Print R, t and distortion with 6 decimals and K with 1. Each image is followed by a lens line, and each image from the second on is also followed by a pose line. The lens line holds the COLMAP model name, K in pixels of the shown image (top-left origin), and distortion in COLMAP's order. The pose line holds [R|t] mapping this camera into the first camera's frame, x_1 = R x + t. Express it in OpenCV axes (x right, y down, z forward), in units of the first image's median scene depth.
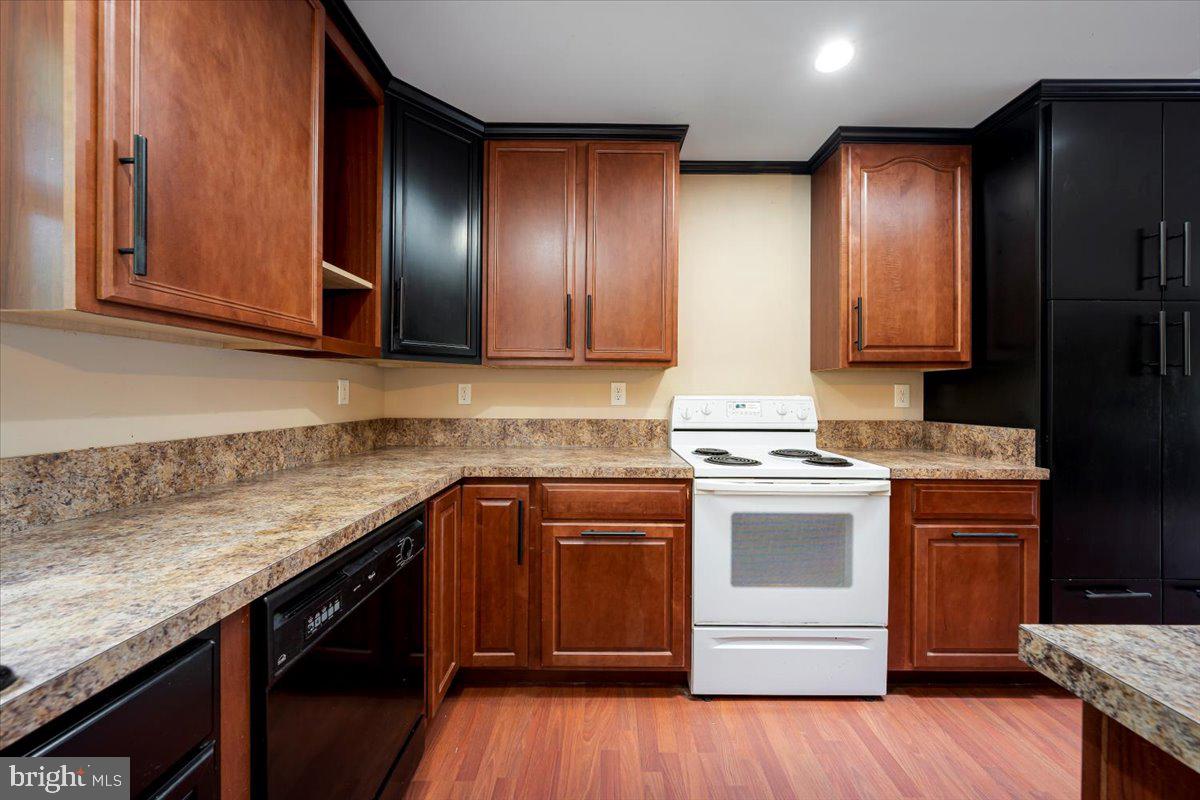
lens RADIAL K [[419.7, 0, 601.8], [0, 419.7, 396.2], [0, 0, 1]] dist [0.000516, -0.000052]
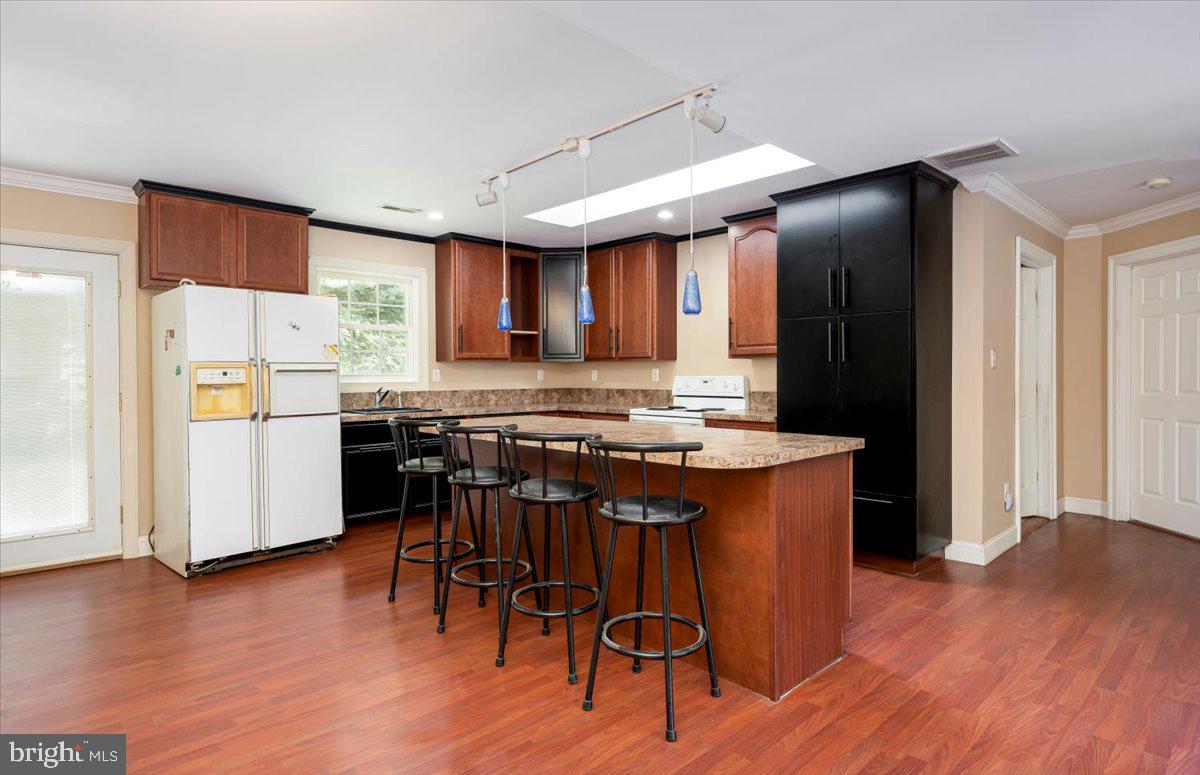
lens RADIAL K [[657.7, 0, 600.5], [0, 657.7, 380.9], [0, 0, 1]] dist [-0.008812, -0.002246]
pose [[0.696929, -0.001205, -0.717139, 2.154713], [0.004684, 0.999985, 0.002872, 0.012223], [0.717125, -0.005361, 0.696924, -1.243760]]
